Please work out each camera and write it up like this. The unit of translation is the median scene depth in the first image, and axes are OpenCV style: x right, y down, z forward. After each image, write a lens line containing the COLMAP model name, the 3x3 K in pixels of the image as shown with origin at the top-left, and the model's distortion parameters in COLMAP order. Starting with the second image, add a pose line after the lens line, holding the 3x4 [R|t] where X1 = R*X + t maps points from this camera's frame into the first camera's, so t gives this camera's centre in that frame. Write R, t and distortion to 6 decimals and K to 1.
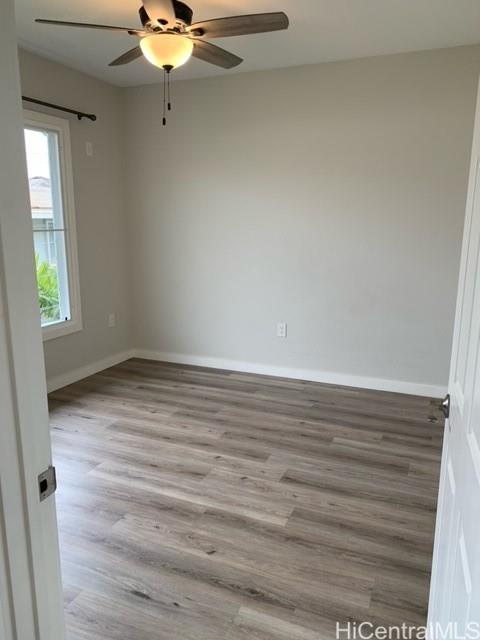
lens RADIAL K [[492.8, 0, 241.2], [0, 492.8, 321.8], [0, 0, 1]] dist [0.028638, -0.037168]
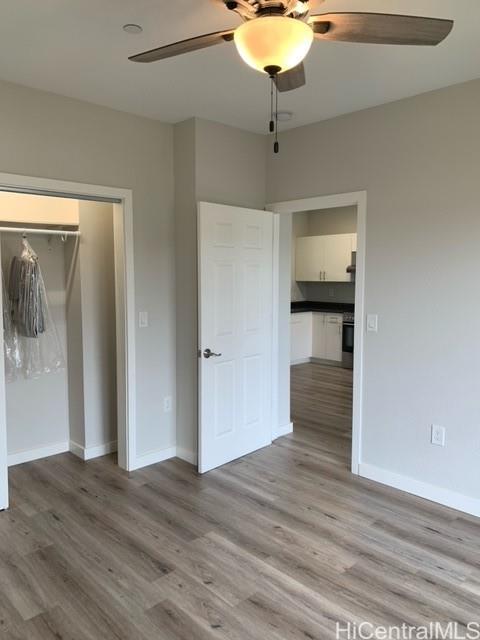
lens RADIAL K [[492.8, 0, 241.4], [0, 492.8, 323.5], [0, 0, 1]] dist [0.028638, -0.037168]
pose [[-0.925194, -0.046247, 0.376667, -0.367847], [0.074111, 0.951418, 0.298851, -0.381045], [-0.372189, 0.304410, -0.876818, 1.674145]]
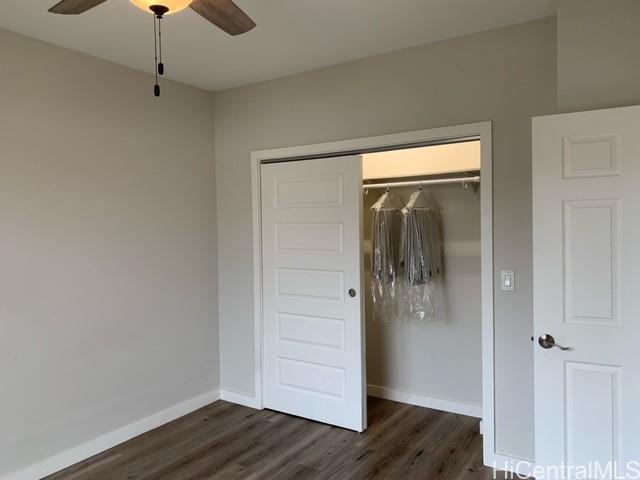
lens RADIAL K [[492.8, 0, 320.8], [0, 492.8, 241.3], [0, 0, 1]] dist [0.028638, -0.037168]
pose [[0.180700, -0.042021, 0.982640, -0.727603], [0.229369, 0.973339, -0.000556, -0.176118], [-0.956419, 0.225487, 0.185521, 0.732370]]
